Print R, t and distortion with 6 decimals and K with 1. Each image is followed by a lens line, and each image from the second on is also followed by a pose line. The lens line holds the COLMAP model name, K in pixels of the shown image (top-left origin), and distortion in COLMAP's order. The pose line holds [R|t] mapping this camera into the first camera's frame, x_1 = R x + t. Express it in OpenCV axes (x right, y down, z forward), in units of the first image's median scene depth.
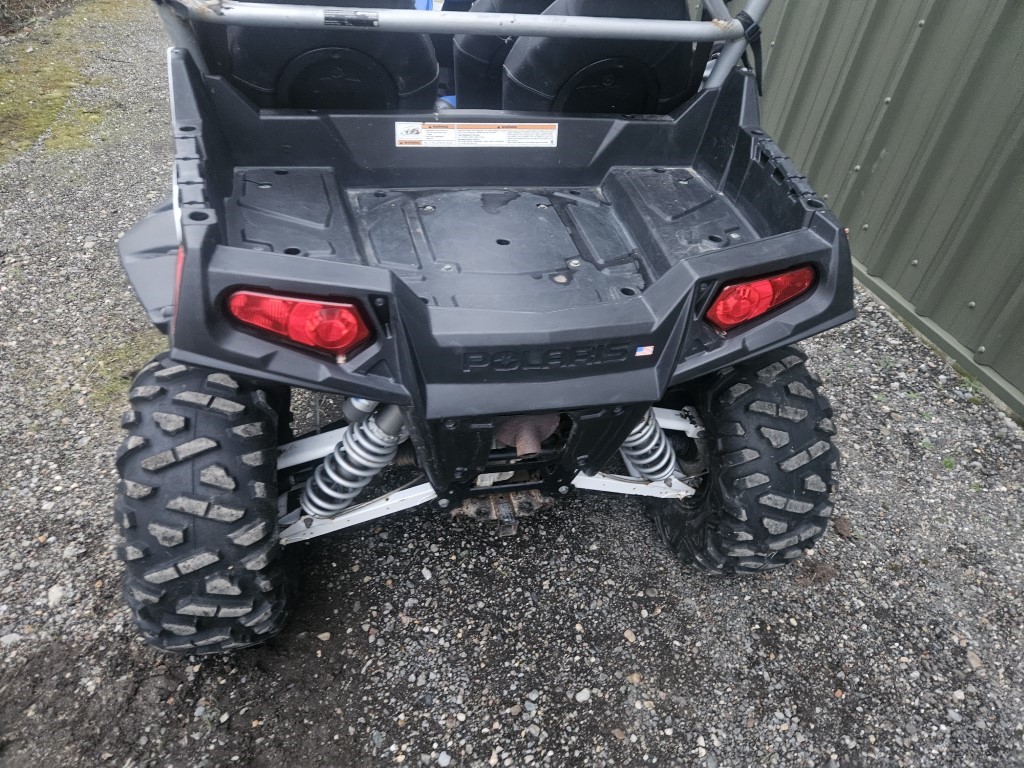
lens RADIAL K [[685.0, 0, 503.9], [0, 685.0, 380.9], [0, 0, 1]] dist [0.077116, -0.065094]
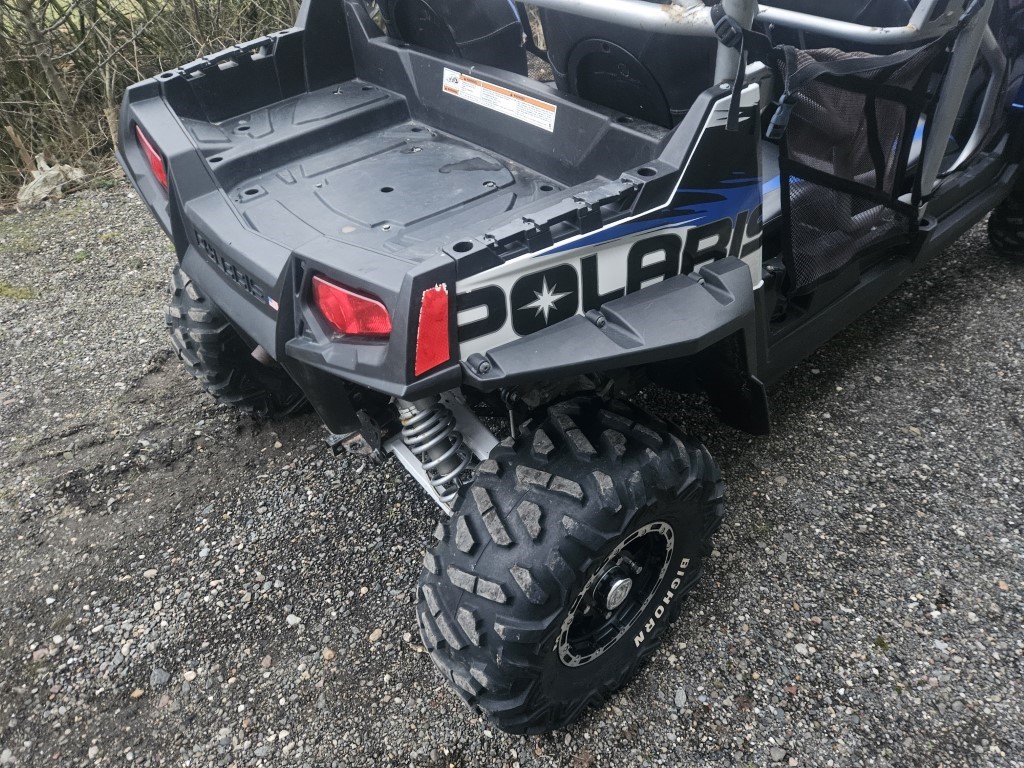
lens RADIAL K [[685.0, 0, 503.9], [0, 685.0, 380.9], [0, 0, 1]] dist [0.077116, -0.065094]
pose [[0.477816, 0.494276, -0.726211, 0.843073], [-0.483592, 0.838149, 0.252279, -0.268204], [0.733369, 0.230647, 0.639509, 0.471453]]
